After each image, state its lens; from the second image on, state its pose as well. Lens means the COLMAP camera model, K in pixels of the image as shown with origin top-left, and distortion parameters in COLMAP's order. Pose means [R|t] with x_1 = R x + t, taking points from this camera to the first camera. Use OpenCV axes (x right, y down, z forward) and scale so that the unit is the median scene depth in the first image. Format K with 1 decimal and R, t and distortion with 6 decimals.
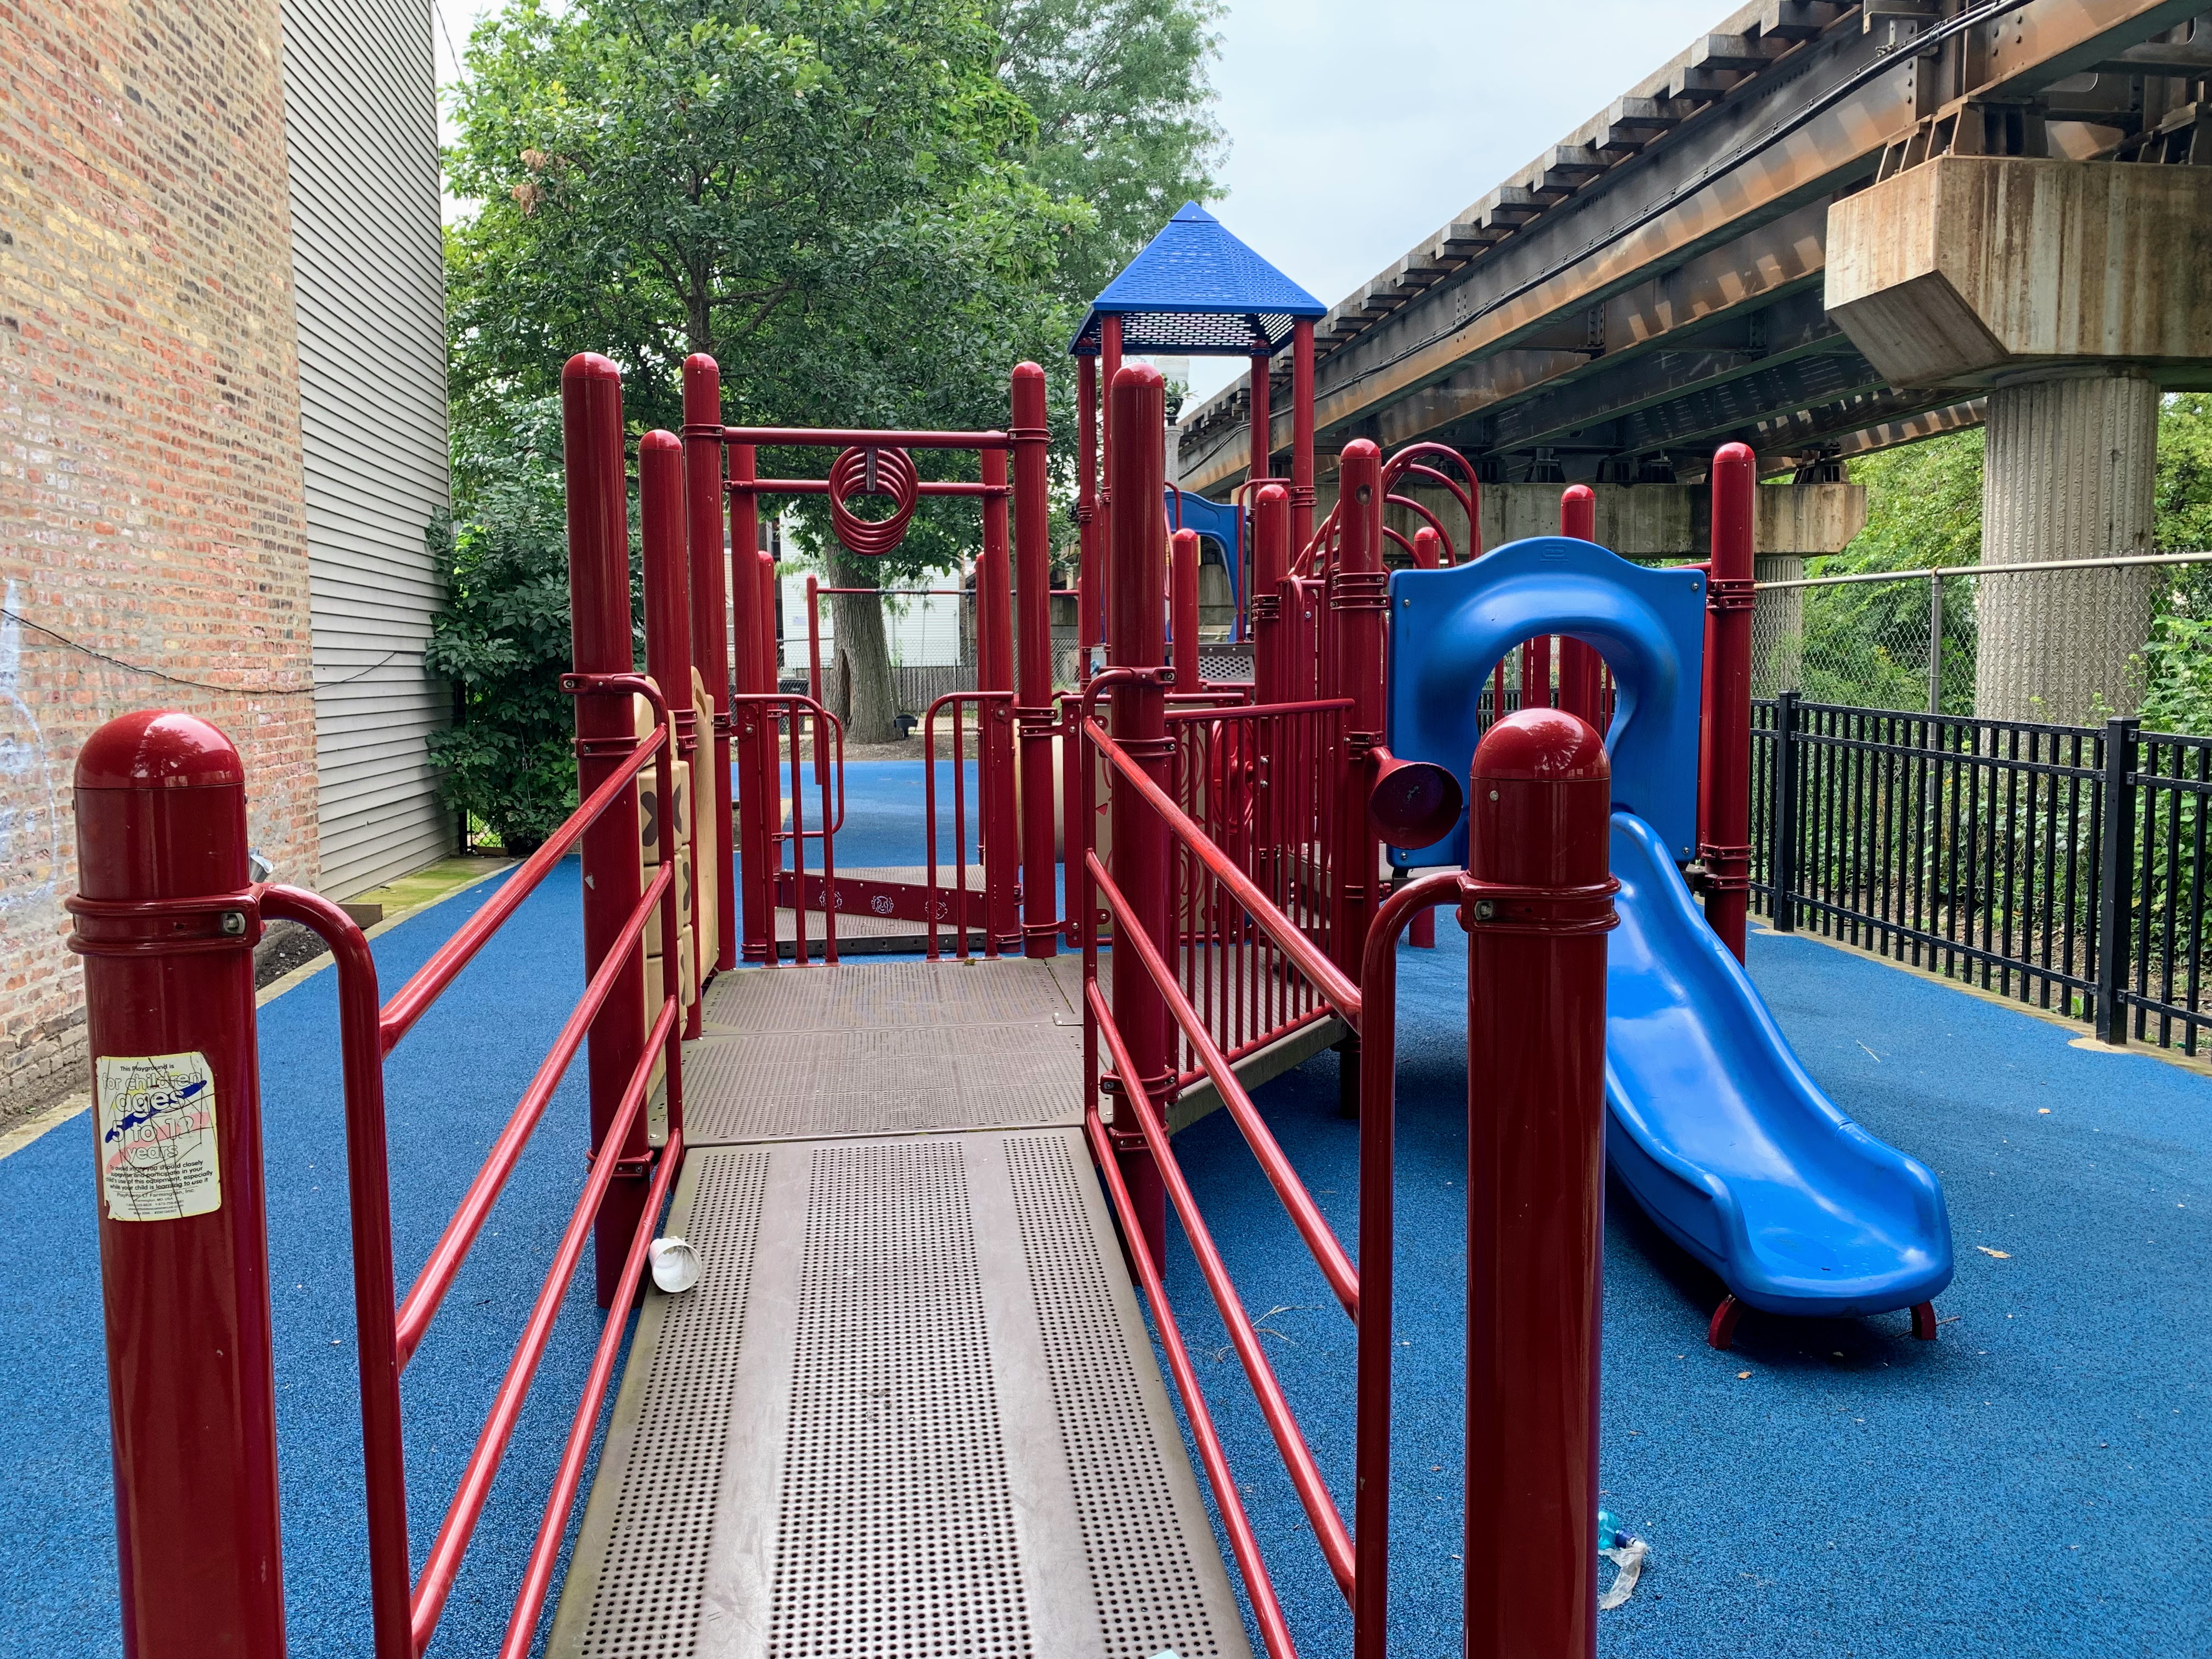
lens RADIAL K [[1694.1, 0, 1099.0], [0, 1694.1, 836.5], [0, 0, 1]] dist [0.035918, -0.042930]
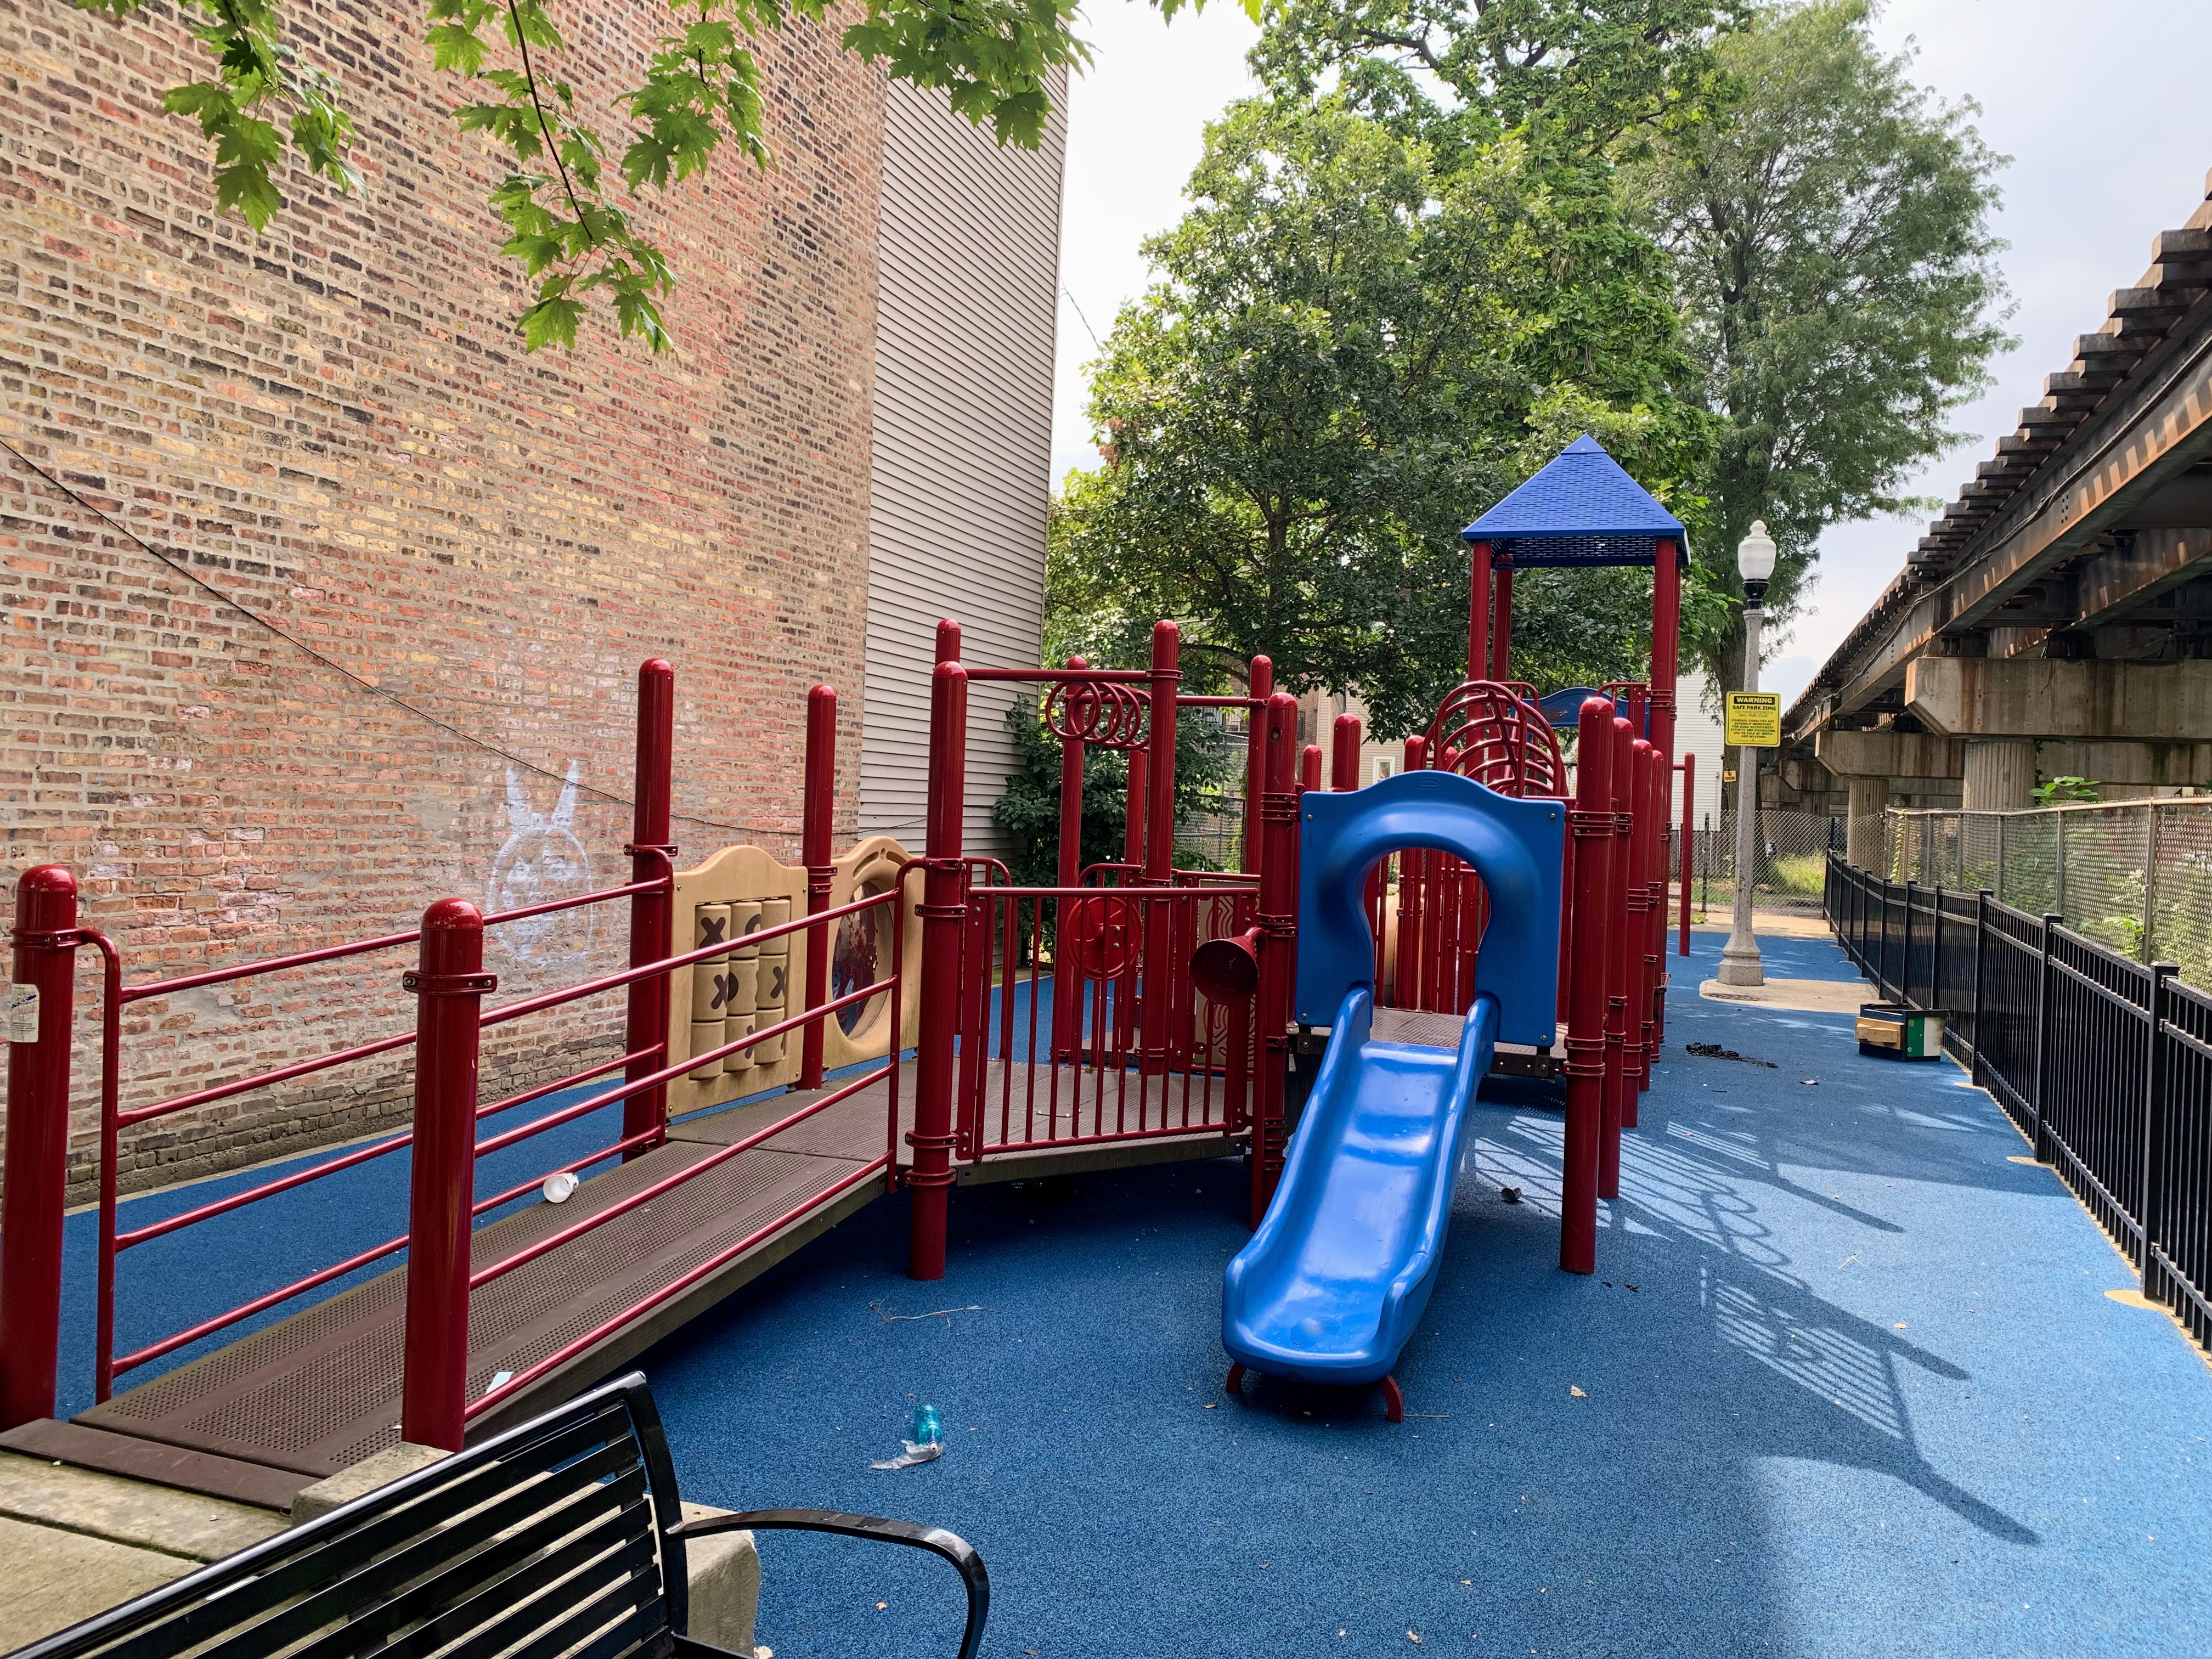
lens RADIAL K [[1694.1, 0, 1110.3], [0, 1694.1, 828.6], [0, 0, 1]] dist [0.035918, -0.042930]
pose [[0.882761, 0.048979, -0.467263, 0.354827], [-0.091695, 0.993386, -0.069104, -0.014879], [0.460788, 0.103848, 0.881414, -0.105815]]
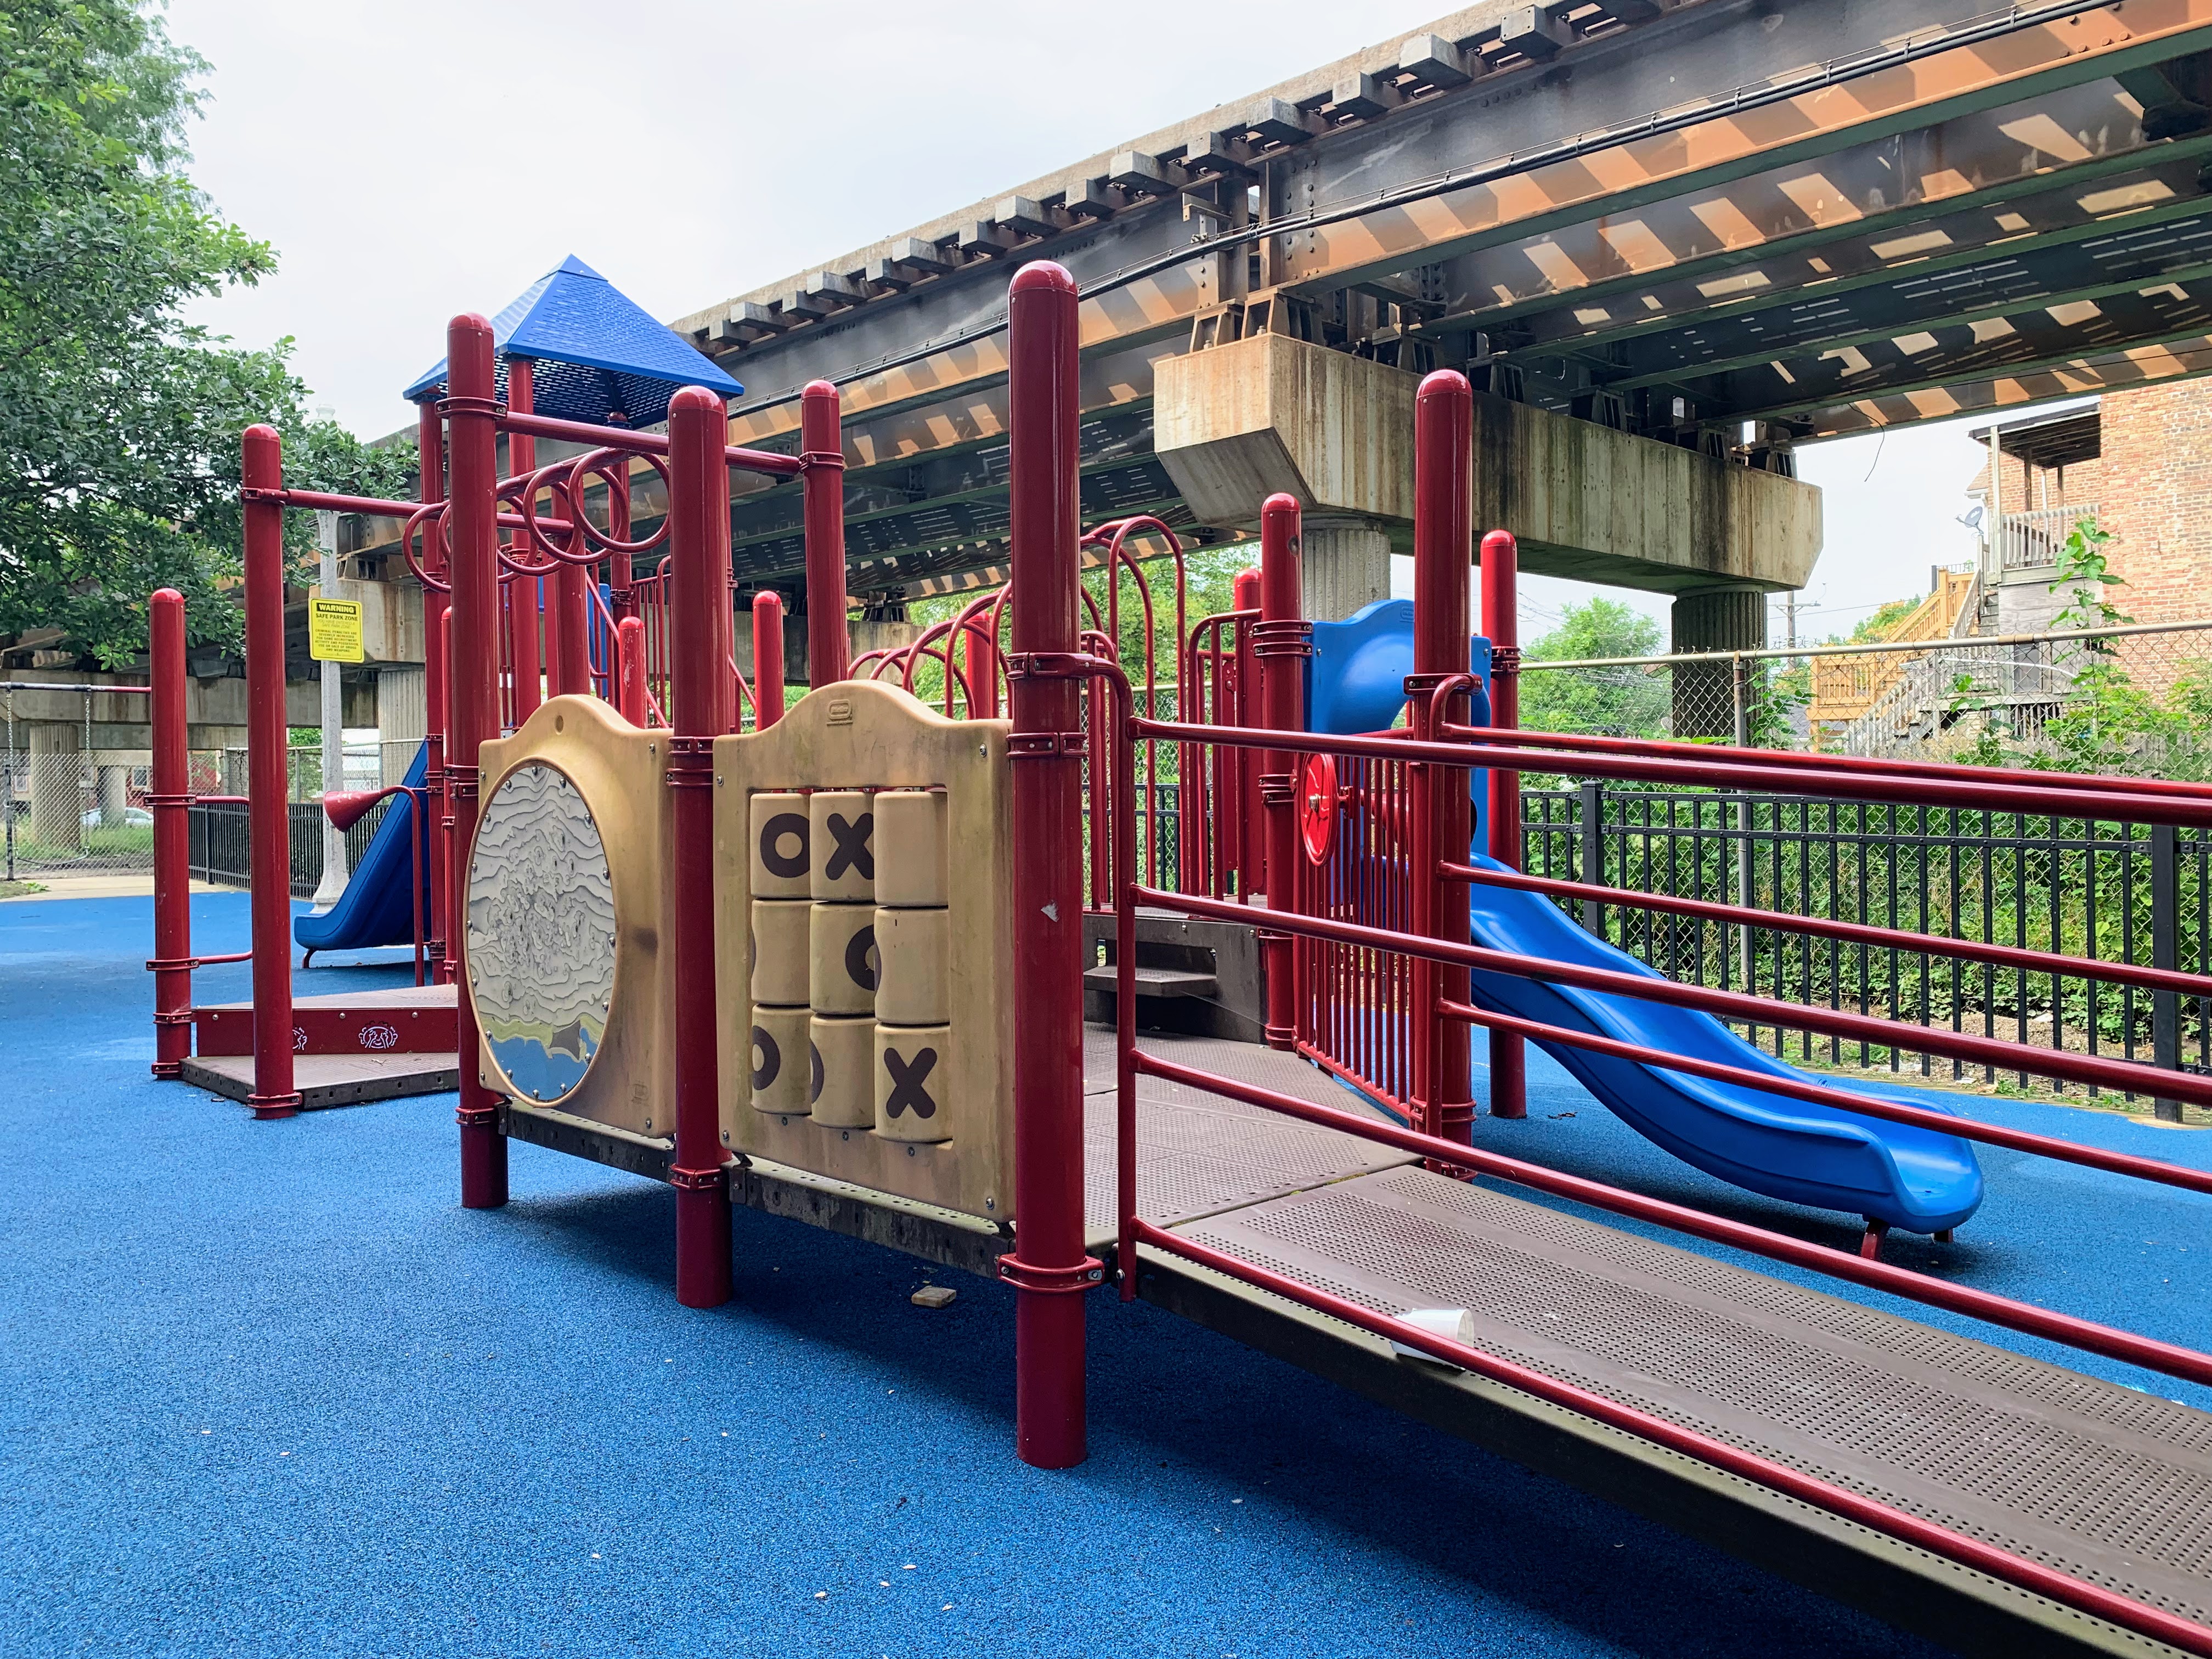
lens RADIAL K [[1694.1, 0, 1105.1], [0, 1694.1, 831.5], [0, 0, 1]] dist [0.035918, -0.042930]
pose [[0.808734, -0.014077, 0.588006, -0.294945], [0.064653, 0.995783, -0.065083, 0.016761], [-0.584611, 0.090651, 0.806234, 0.140091]]
